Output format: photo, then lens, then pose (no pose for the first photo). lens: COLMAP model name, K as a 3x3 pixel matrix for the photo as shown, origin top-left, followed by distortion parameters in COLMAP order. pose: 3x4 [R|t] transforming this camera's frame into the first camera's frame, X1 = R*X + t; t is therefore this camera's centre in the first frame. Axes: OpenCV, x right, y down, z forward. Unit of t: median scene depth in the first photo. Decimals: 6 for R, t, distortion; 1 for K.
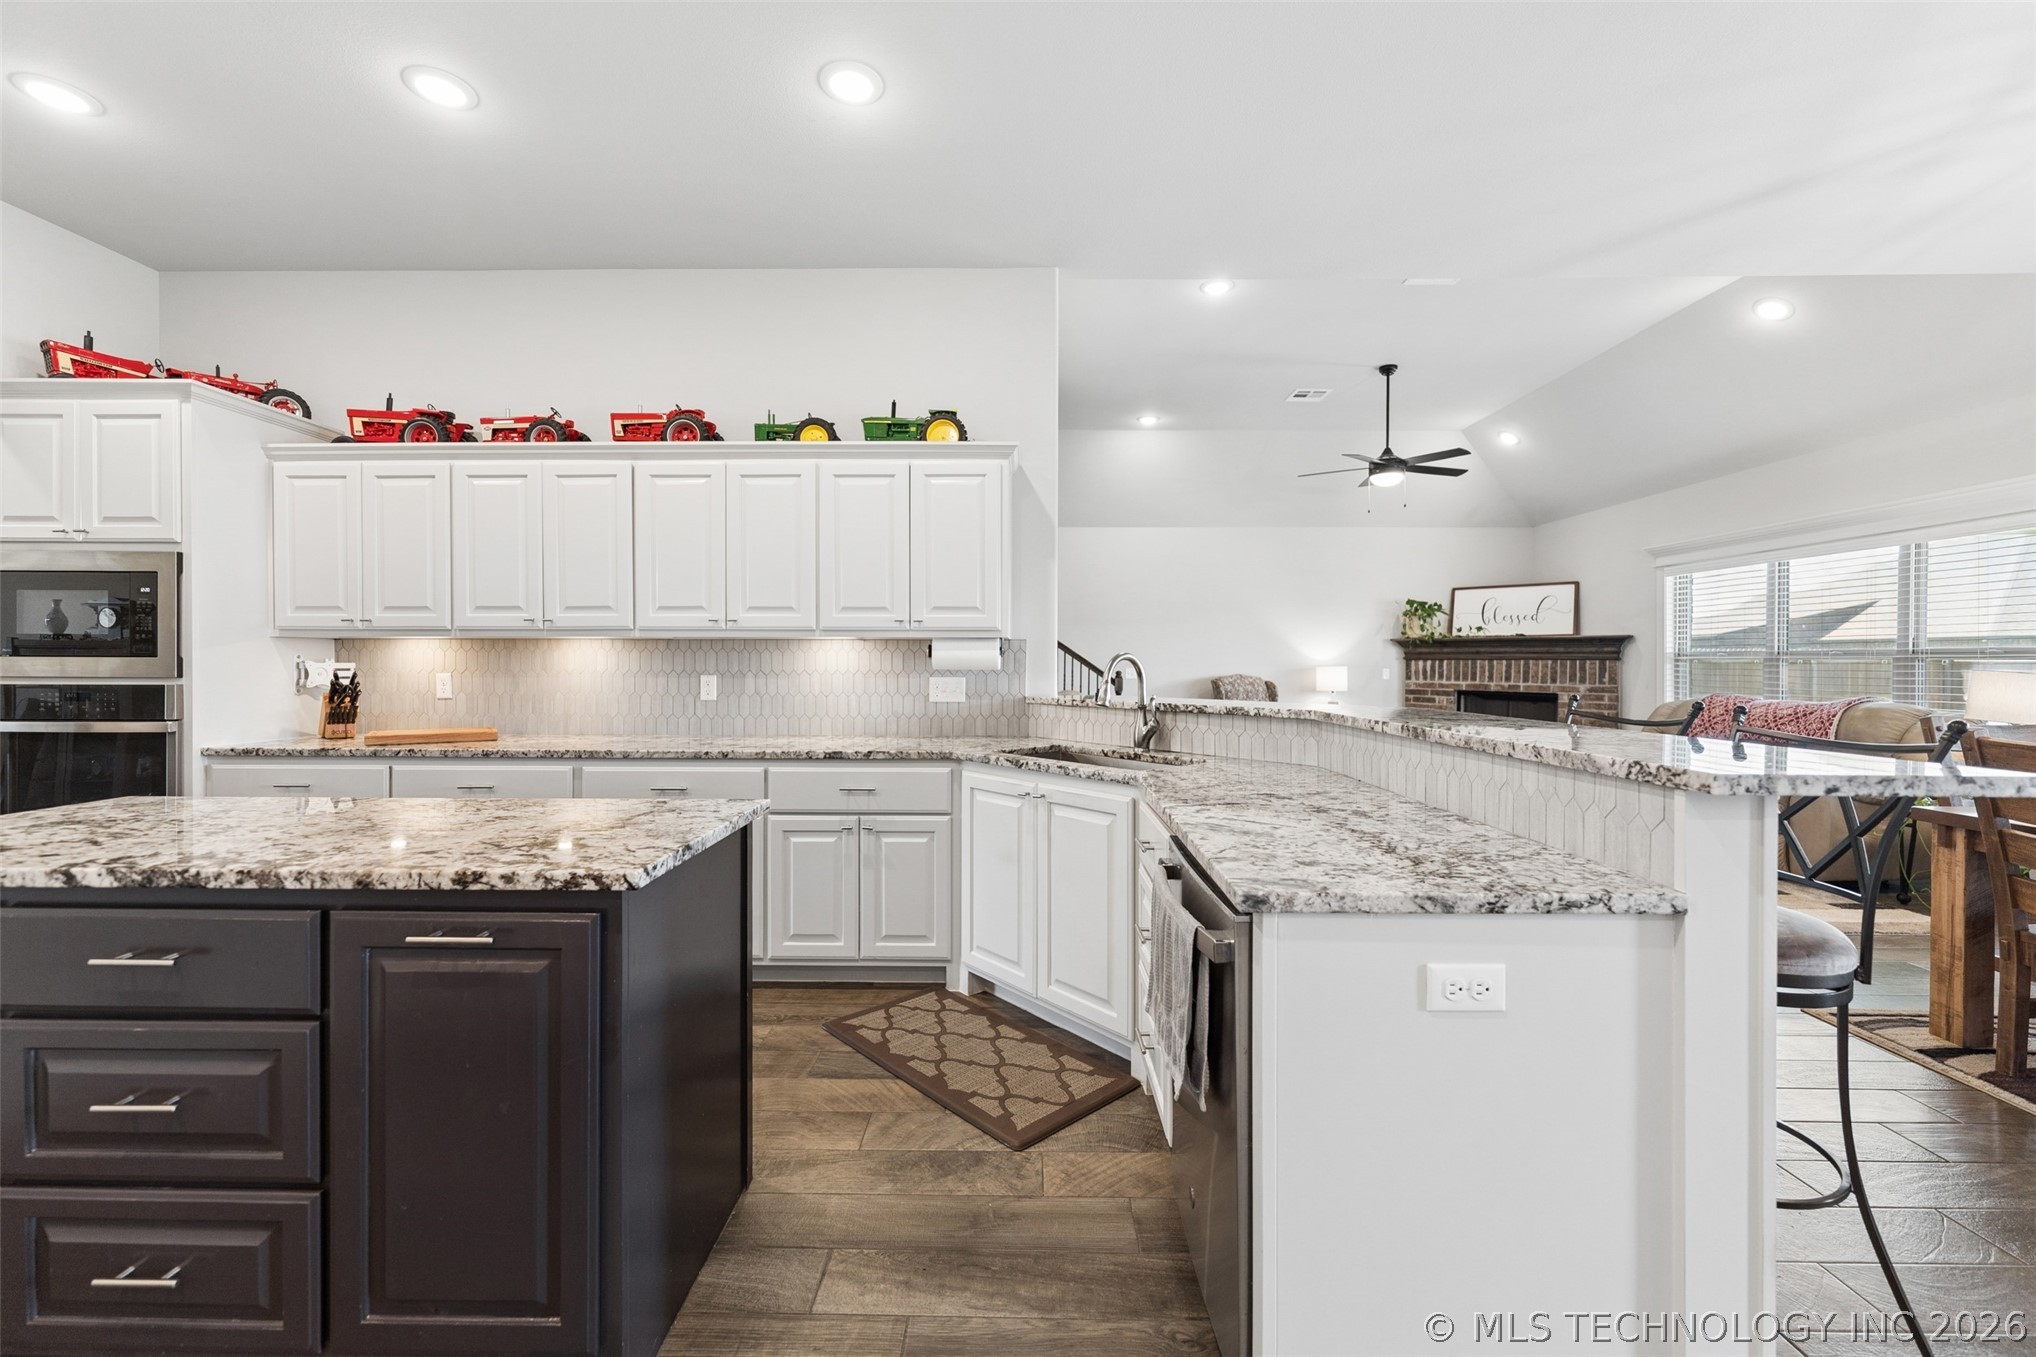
lens RADIAL K [[828.7, 0, 1014.1], [0, 828.7, 670.2], [0, 0, 1]] dist [-0.001750, -0.000037]
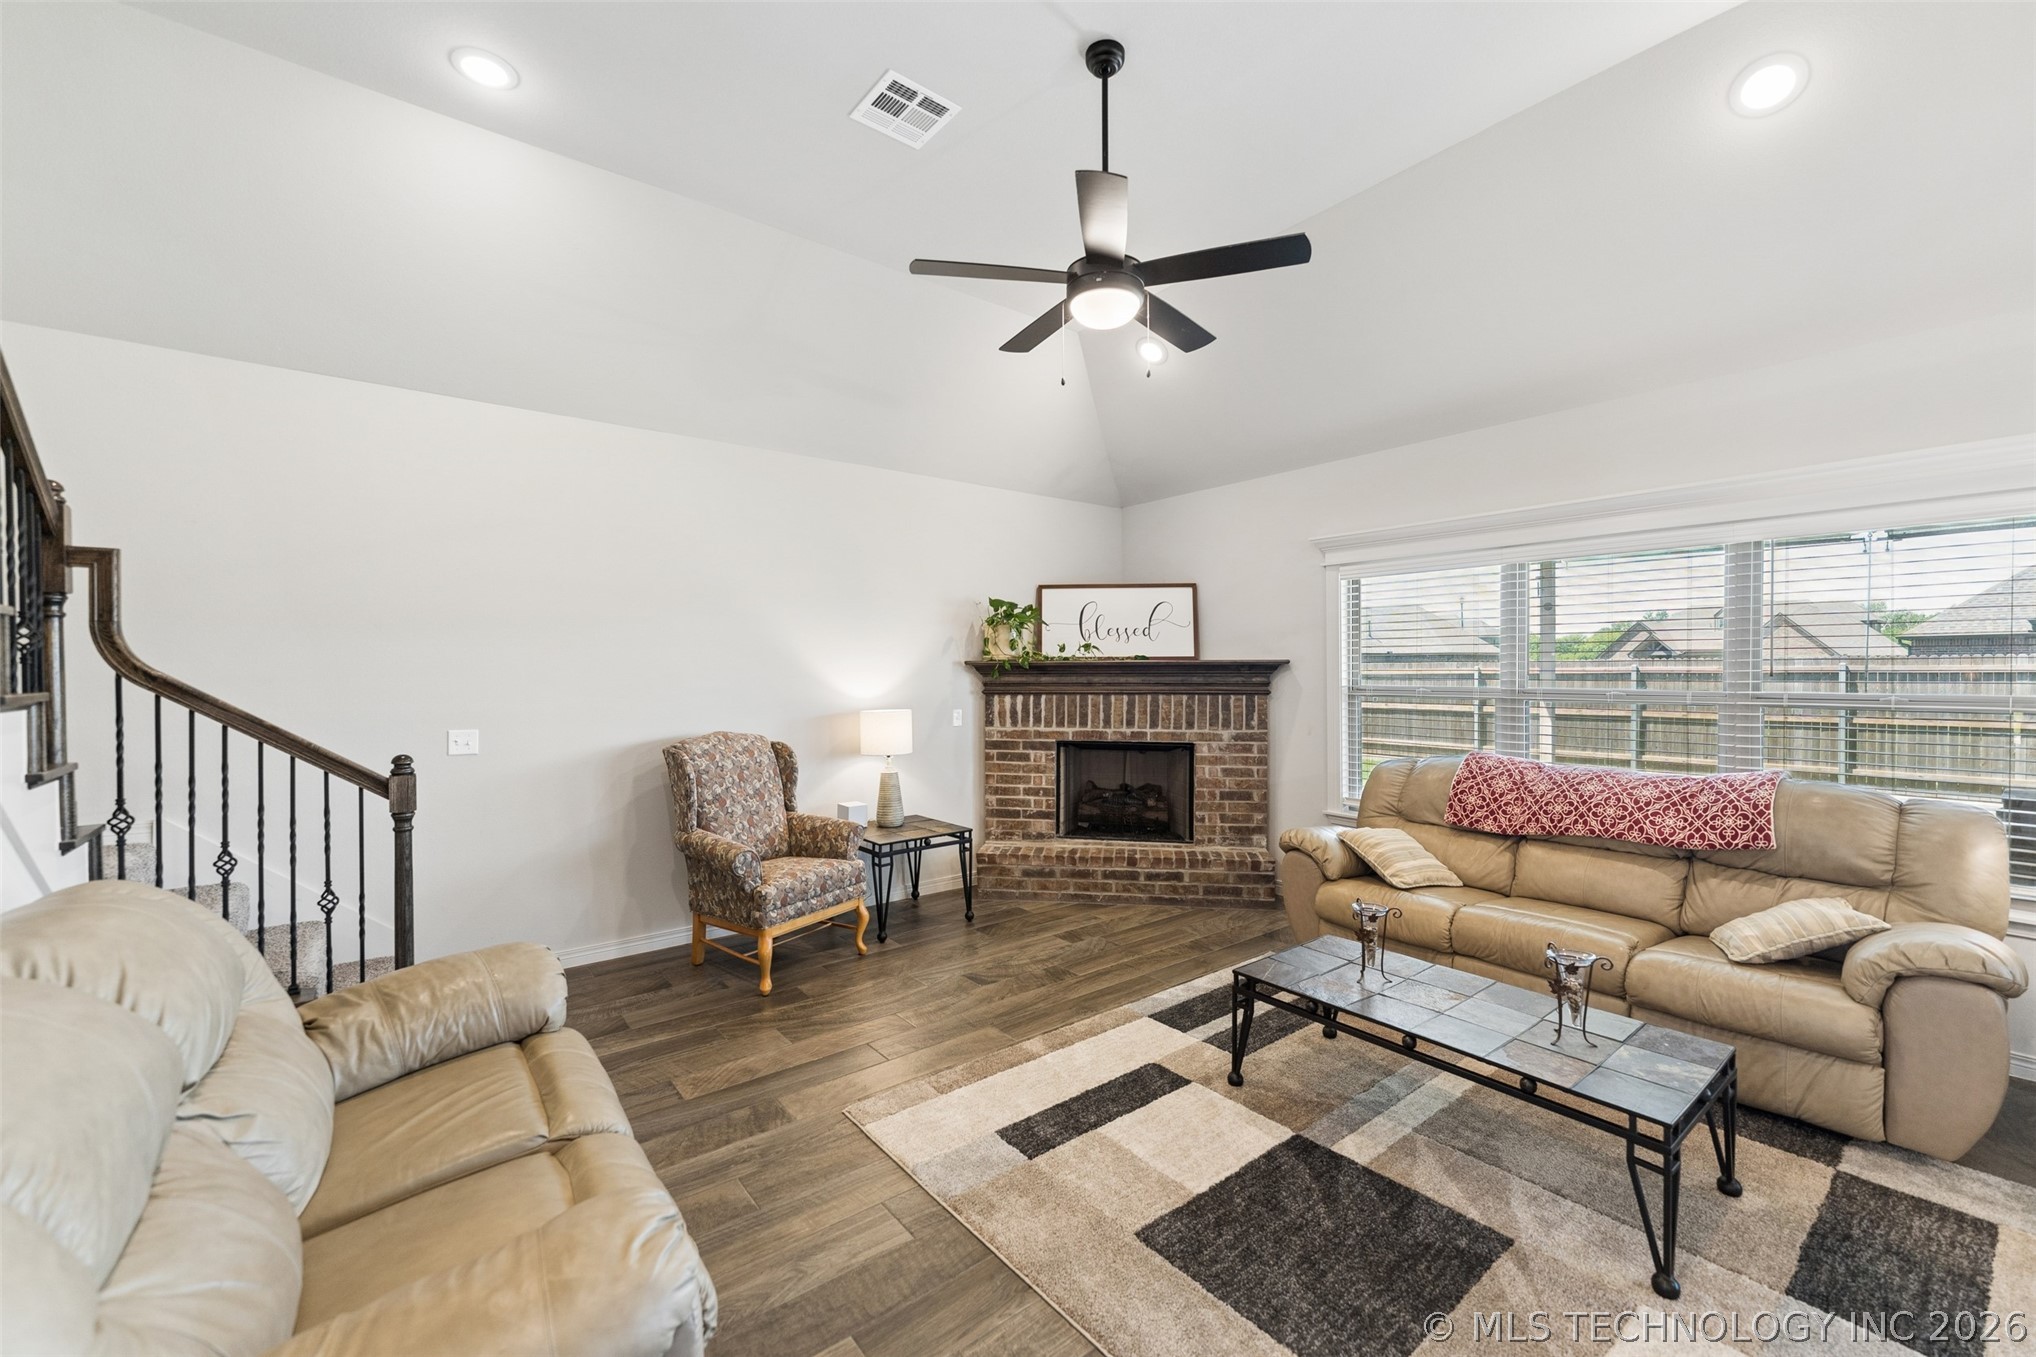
lens RADIAL K [[828.7, 0, 1016.8], [0, 828.7, 675.4], [0, 0, 1]] dist [-0.001750, -0.000037]
pose [[0.786851, -0.010951, 0.617046, 0.109975], [0.011310, 0.999931, 0.003324, -0.031173], [-0.617040, 0.004363, 0.786920, 0.527049]]
